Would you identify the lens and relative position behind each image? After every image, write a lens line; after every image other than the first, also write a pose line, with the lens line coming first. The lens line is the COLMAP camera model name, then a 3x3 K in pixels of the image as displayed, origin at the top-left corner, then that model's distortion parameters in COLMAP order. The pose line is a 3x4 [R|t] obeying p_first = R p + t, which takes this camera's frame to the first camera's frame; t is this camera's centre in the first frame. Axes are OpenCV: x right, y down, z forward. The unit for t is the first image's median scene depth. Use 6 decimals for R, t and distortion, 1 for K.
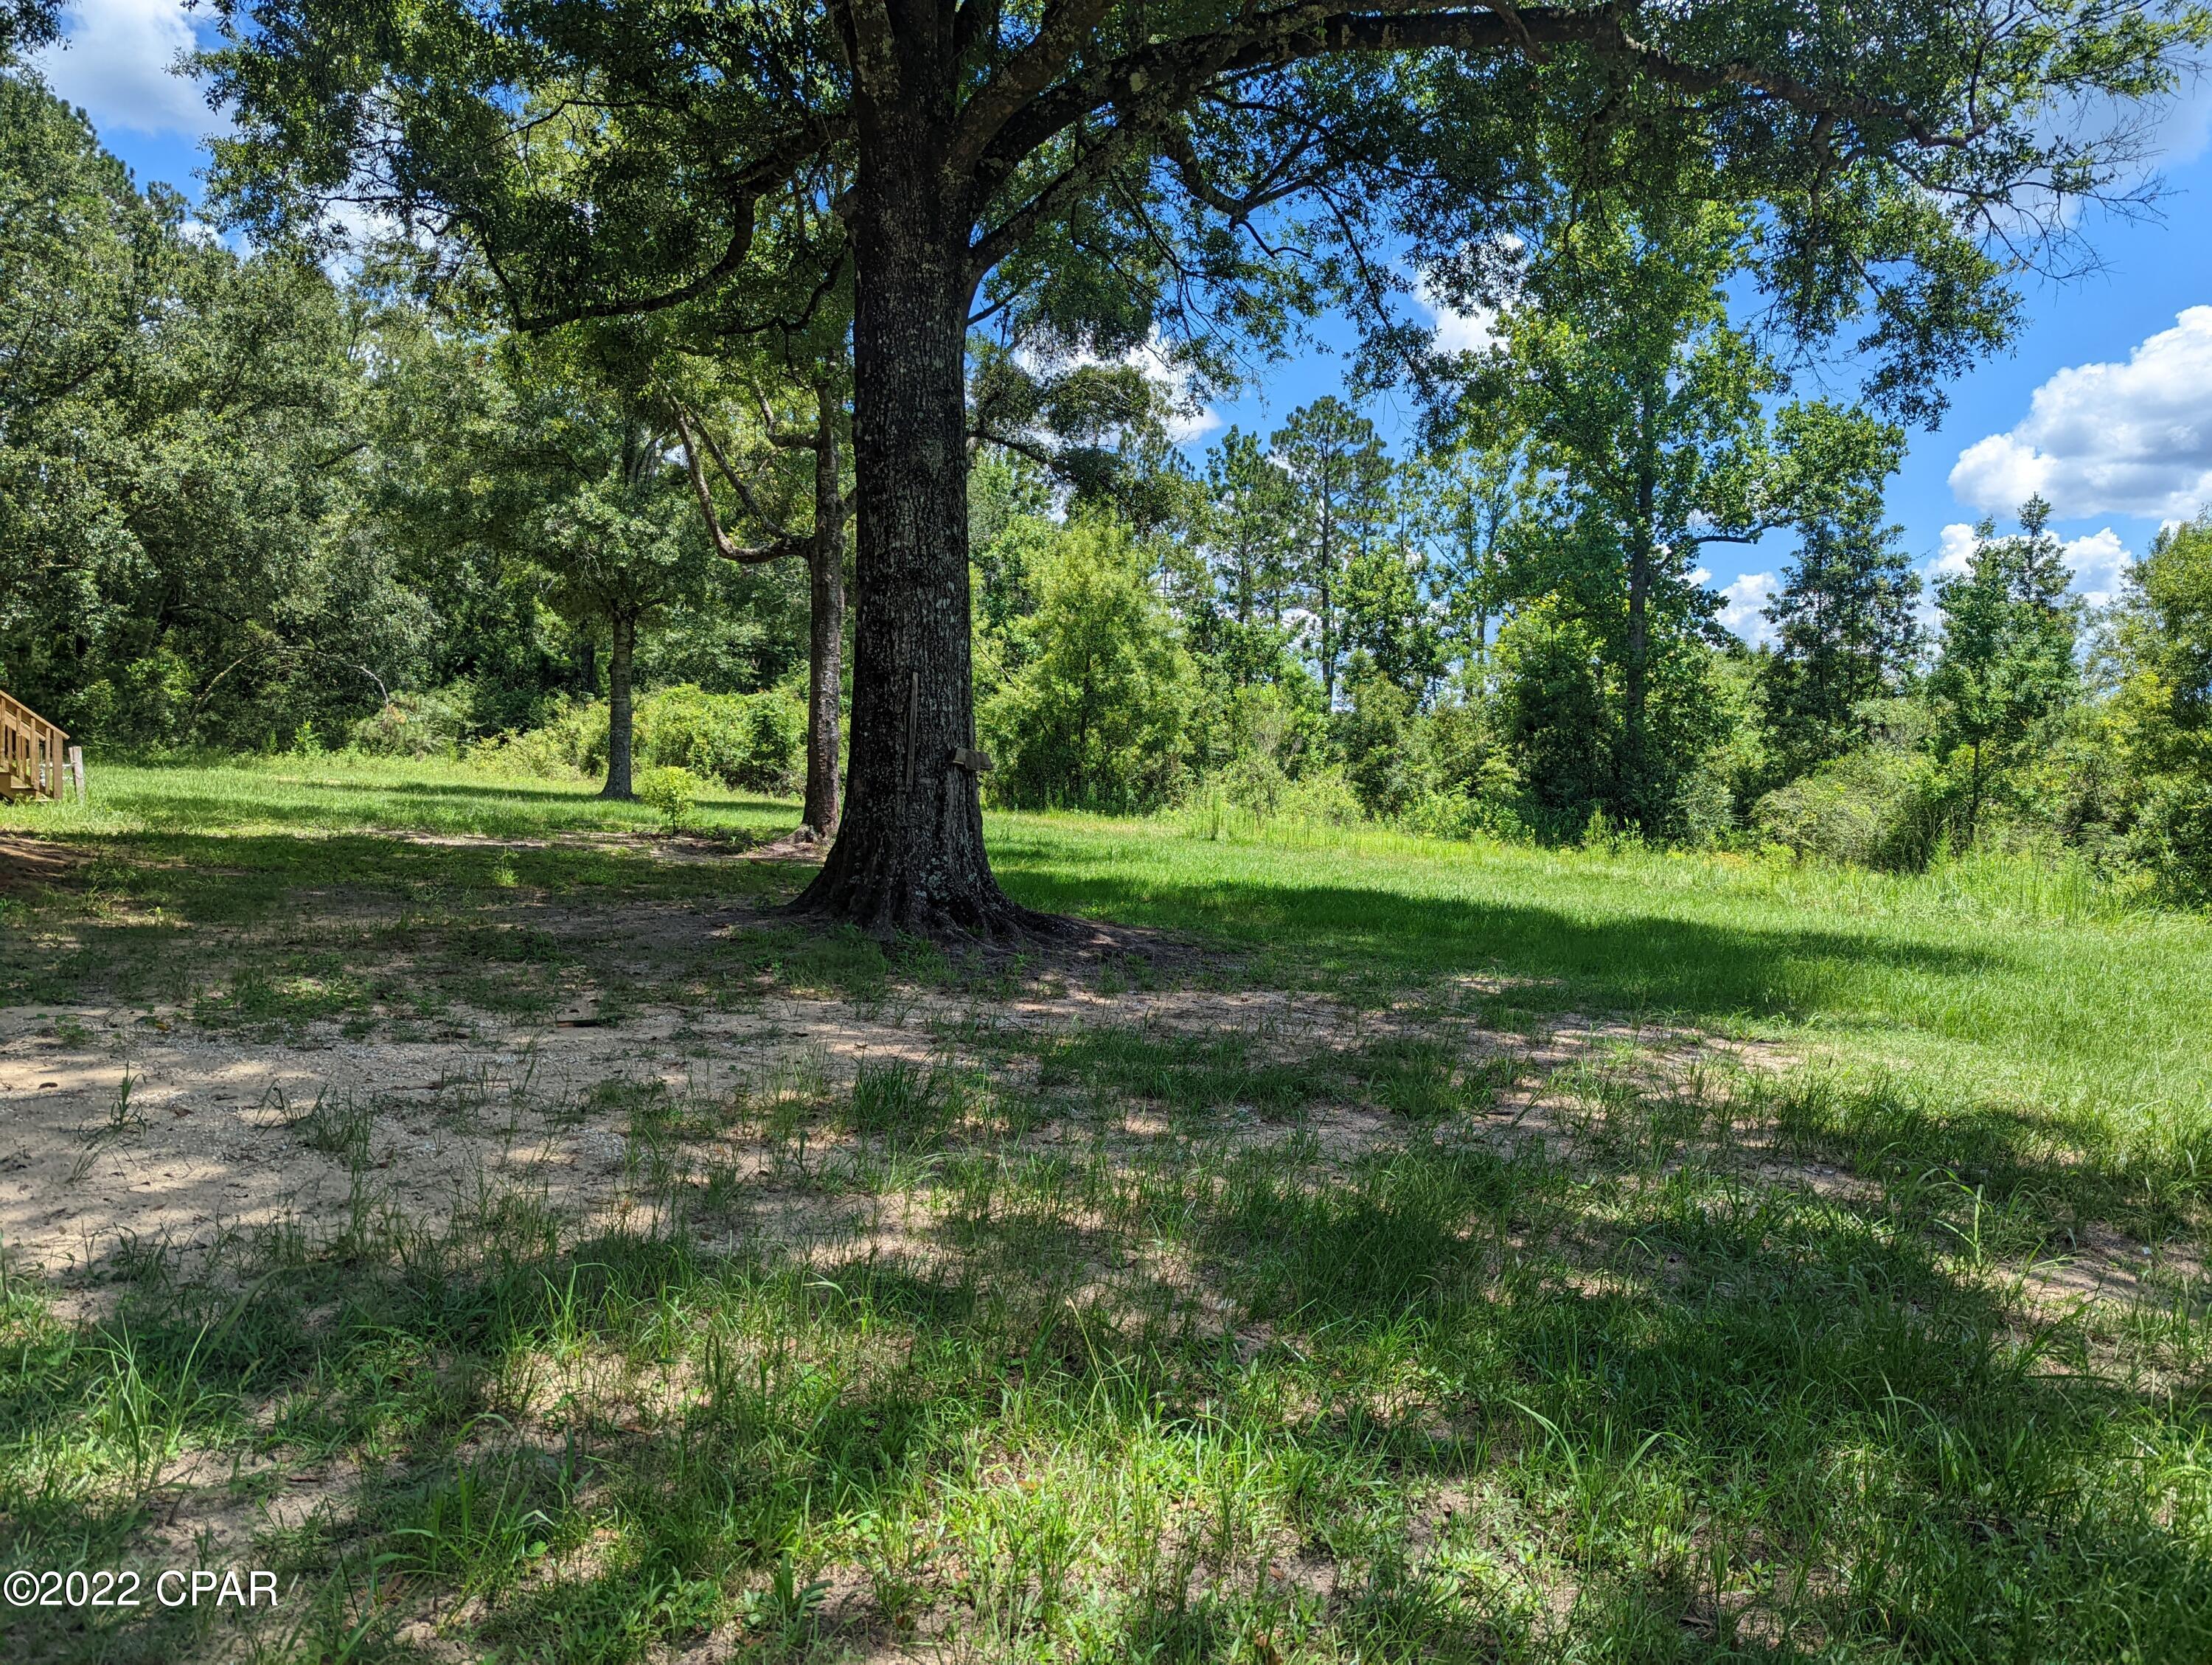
lens RADIAL K [[1552.2, 0, 1093.1], [0, 1552.2, 838.2], [0, 0, 1]] dist [0.052602, -0.045134]
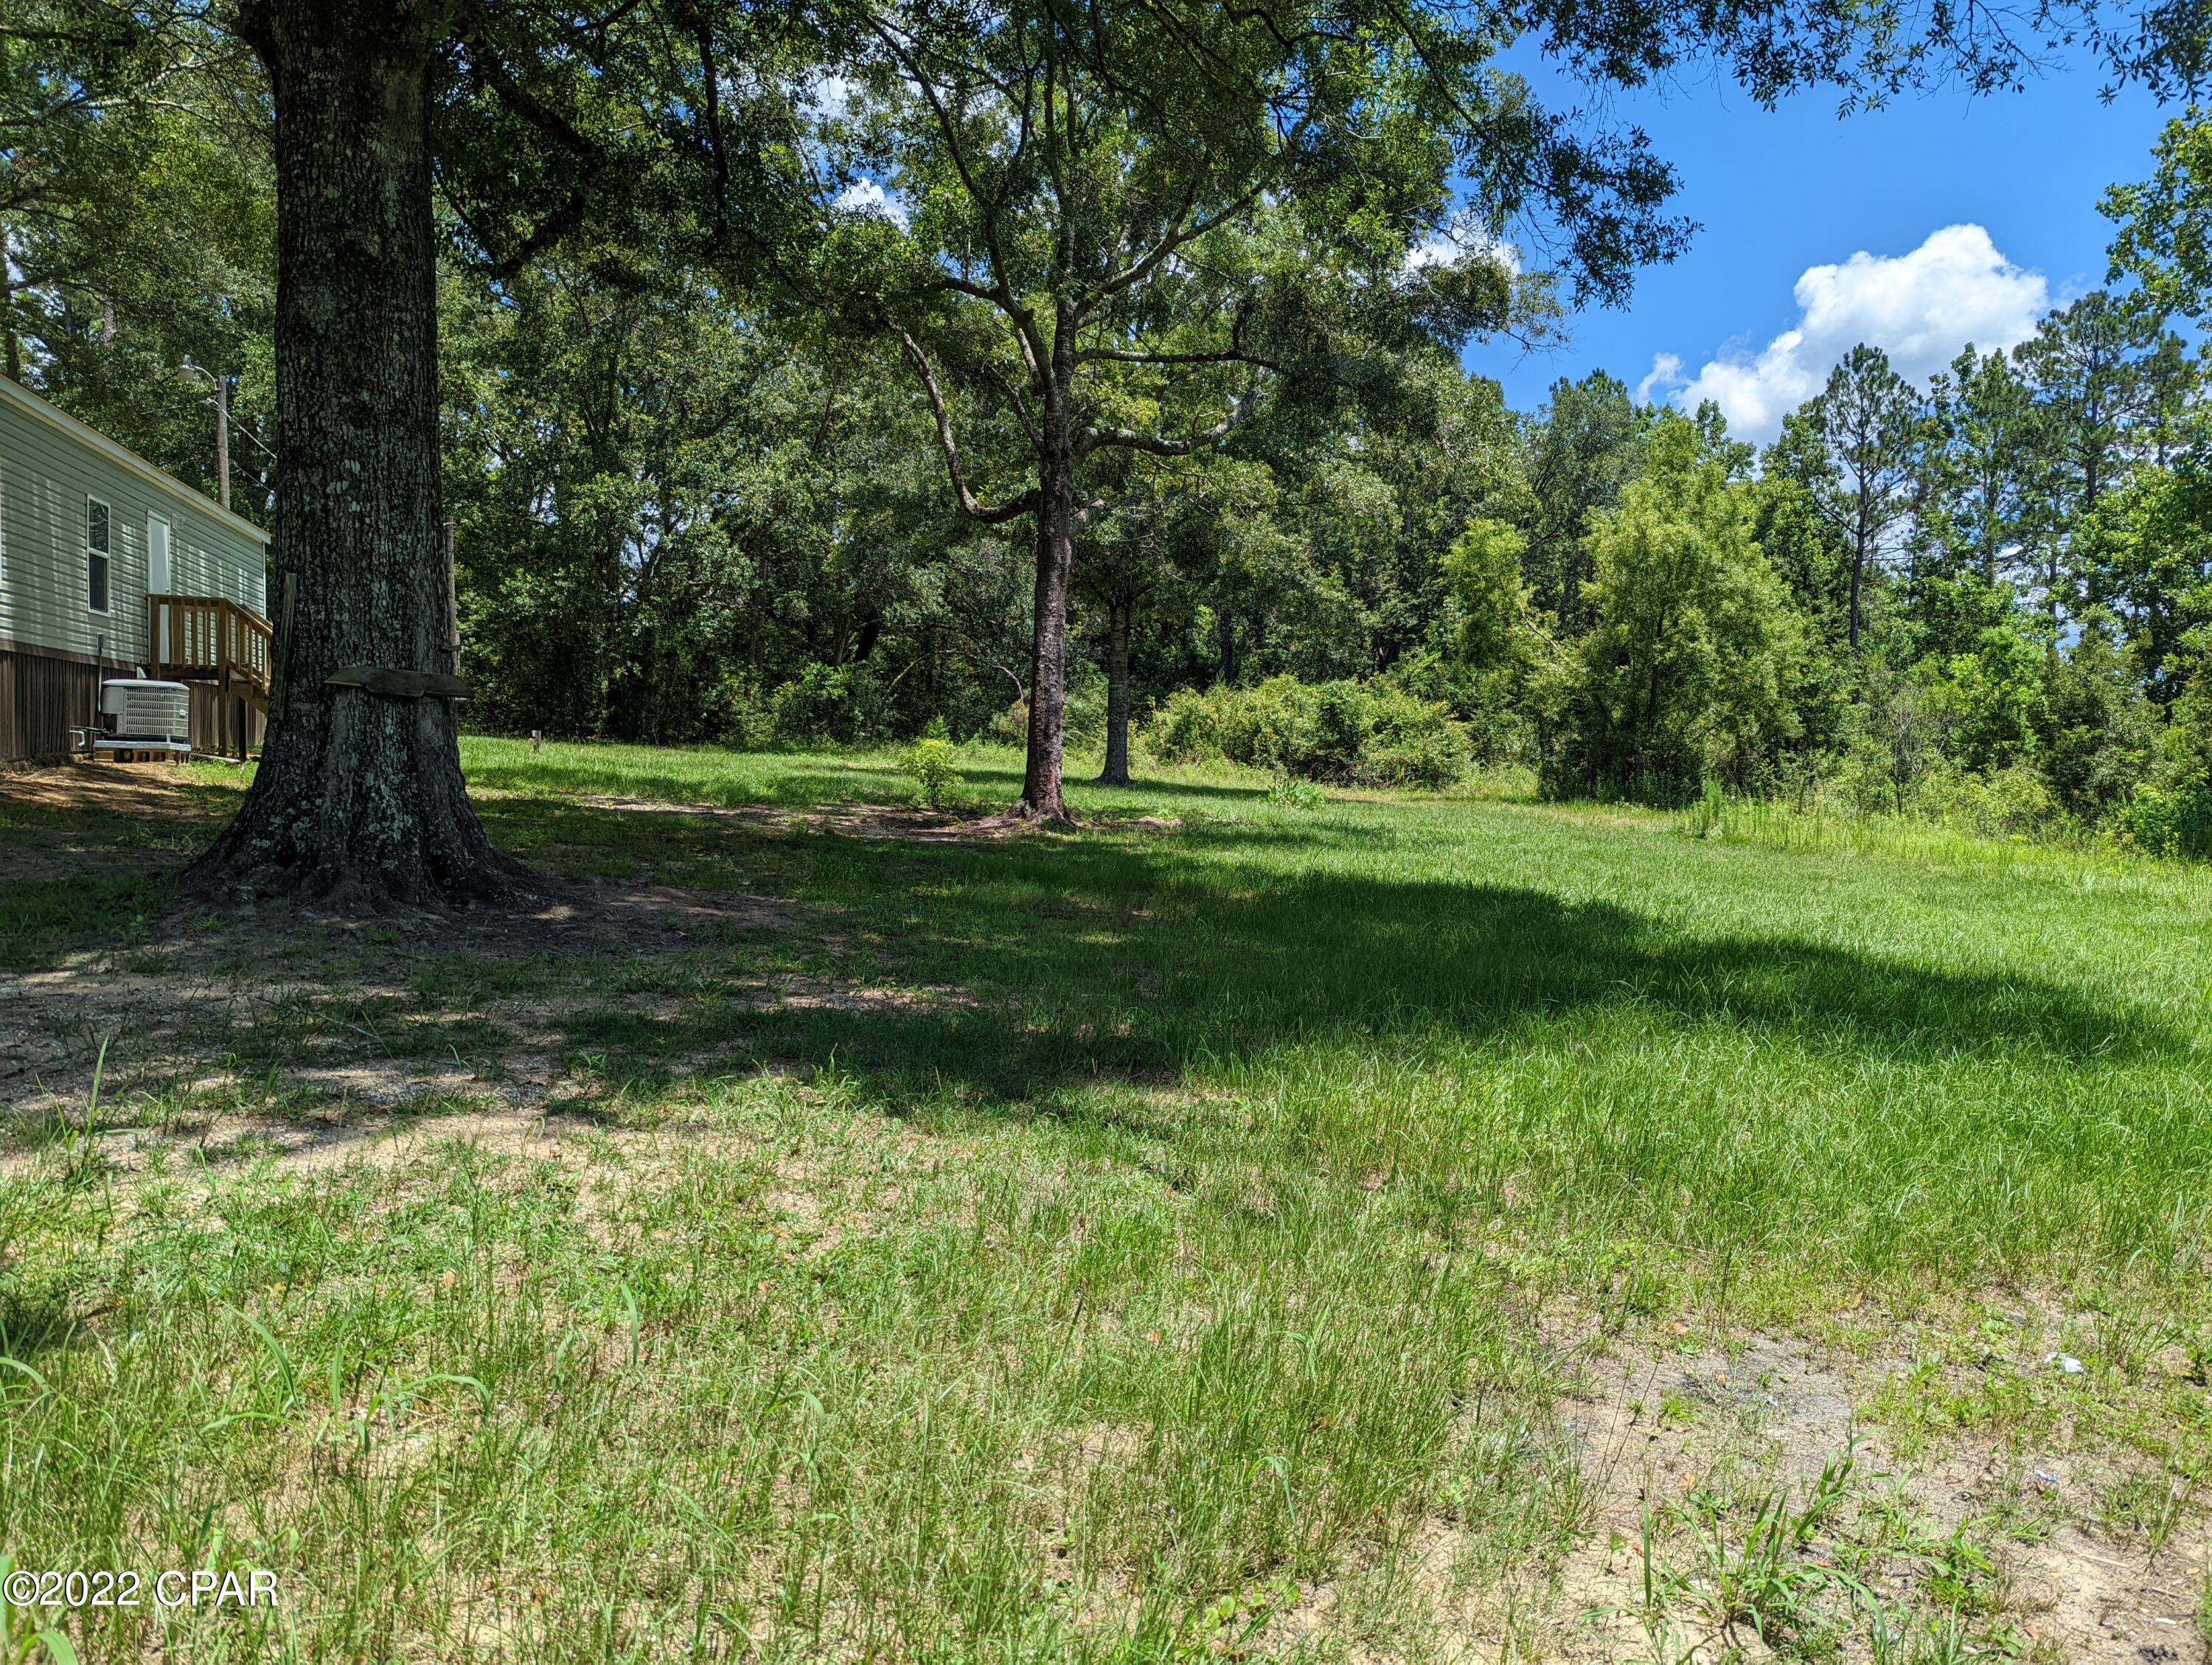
lens RADIAL K [[1552.2, 0, 1116.5], [0, 1552.2, 831.9], [0, 0, 1]] dist [0.052602, -0.045134]
pose [[0.882384, 0.022497, -0.469993, 0.130363], [-0.025219, 0.999682, 0.000505, 0.004113], [0.469855, 0.011407, 0.882670, 0.089859]]
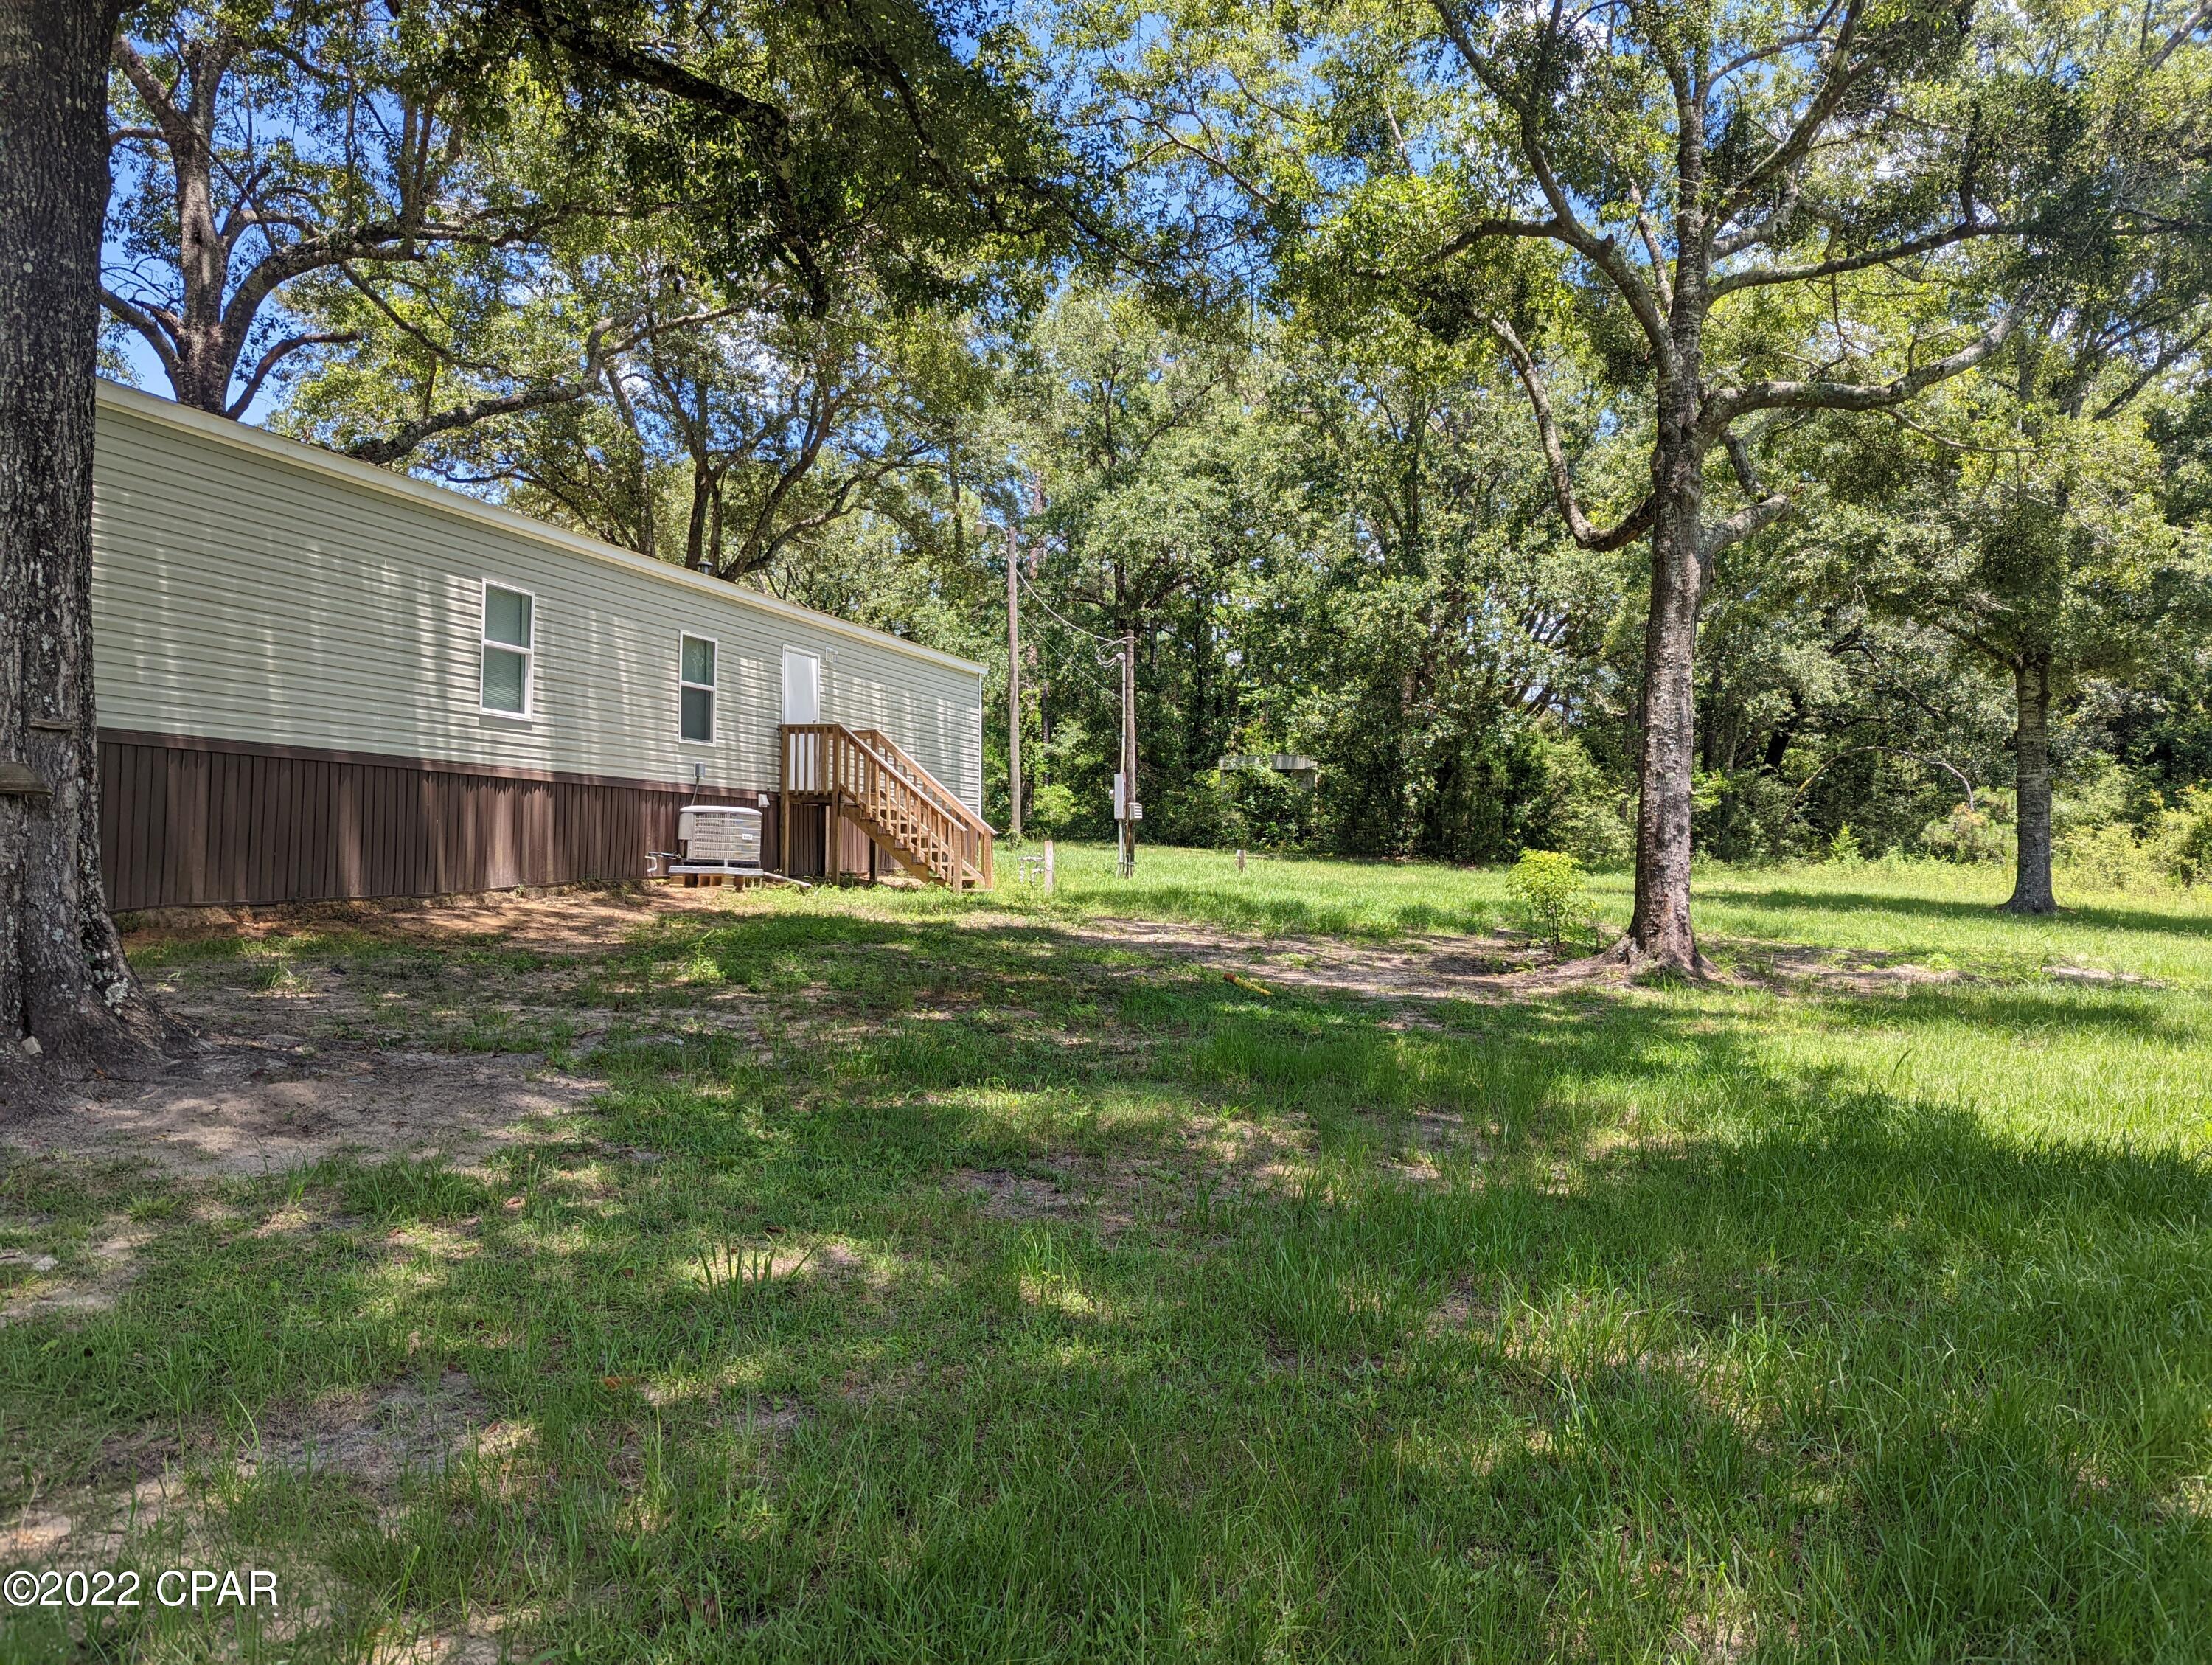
lens RADIAL K [[1552.2, 0, 1126.8], [0, 1552.2, 824.2], [0, 0, 1]] dist [0.052602, -0.045134]
pose [[0.445717, -0.036213, -0.894441, 0.128874], [-0.041581, 0.997265, -0.061096, -0.002655], [0.894208, 0.064424, 0.442993, 0.229365]]
